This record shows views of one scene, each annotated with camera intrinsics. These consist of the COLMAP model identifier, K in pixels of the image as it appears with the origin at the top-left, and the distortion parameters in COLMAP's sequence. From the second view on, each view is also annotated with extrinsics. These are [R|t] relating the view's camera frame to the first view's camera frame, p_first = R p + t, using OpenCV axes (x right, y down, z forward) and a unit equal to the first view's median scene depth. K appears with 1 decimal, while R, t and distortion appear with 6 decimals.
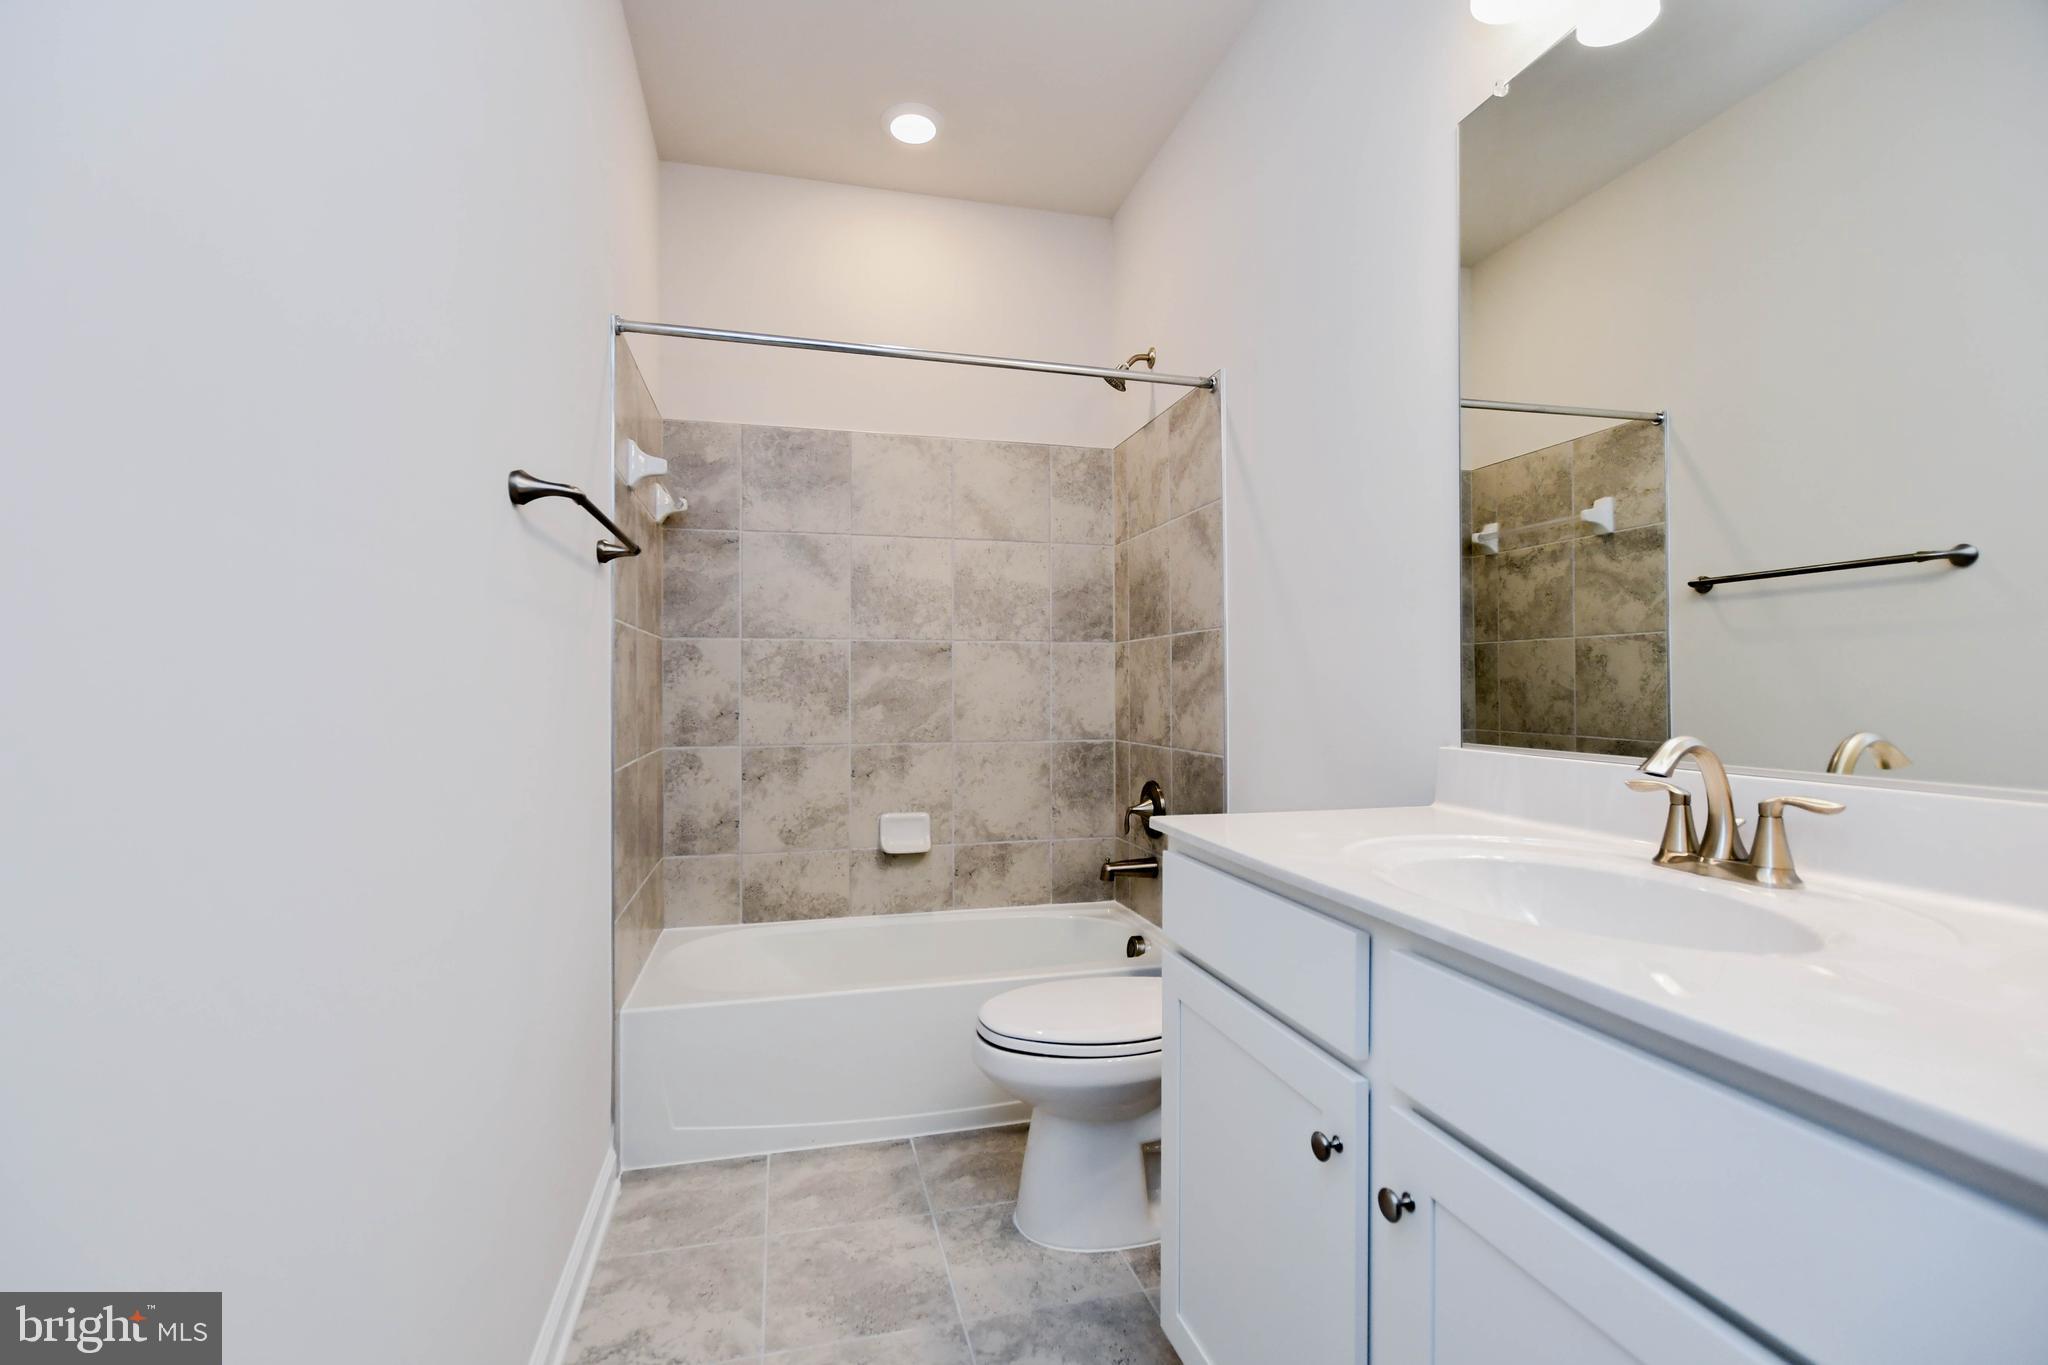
lens RADIAL K [[929.1, 0, 1028.3], [0, 929.1, 688.7], [0, 0, 1]] dist [-0.010043, 0.002457]
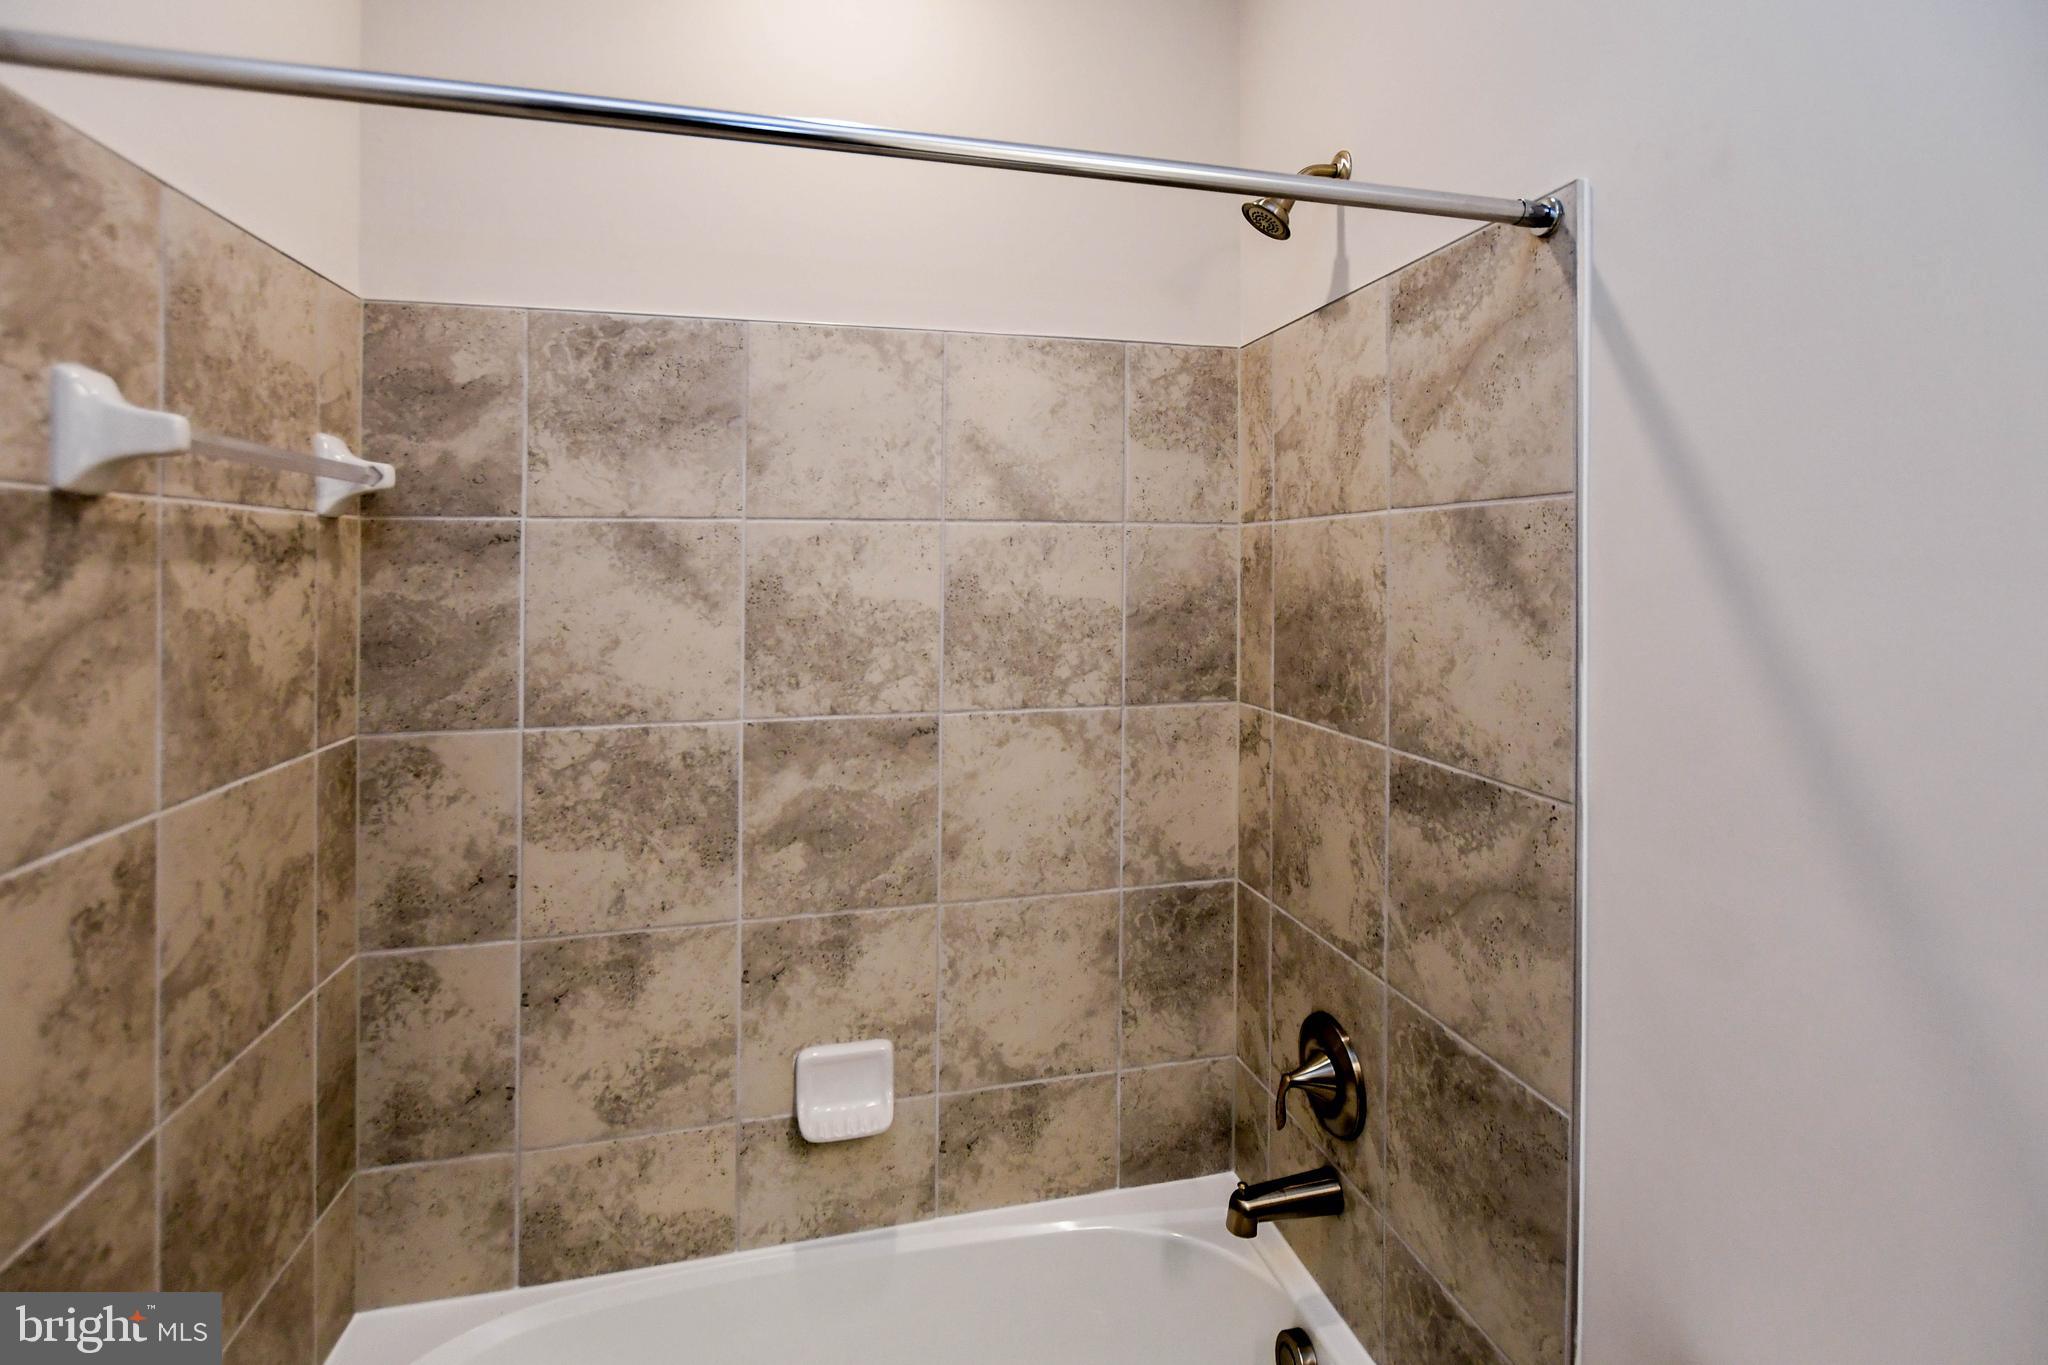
lens RADIAL K [[929.1, 0, 1001.6], [0, 929.1, 547.5], [0, 0, 1]] dist [-0.010043, 0.002457]
pose [[0.998555, 0.011695, -0.052458, -0.020751], [-0.011841, 0.999927, -0.002477, -0.151135], [0.052425, 0.003094, 0.998620, 0.491764]]
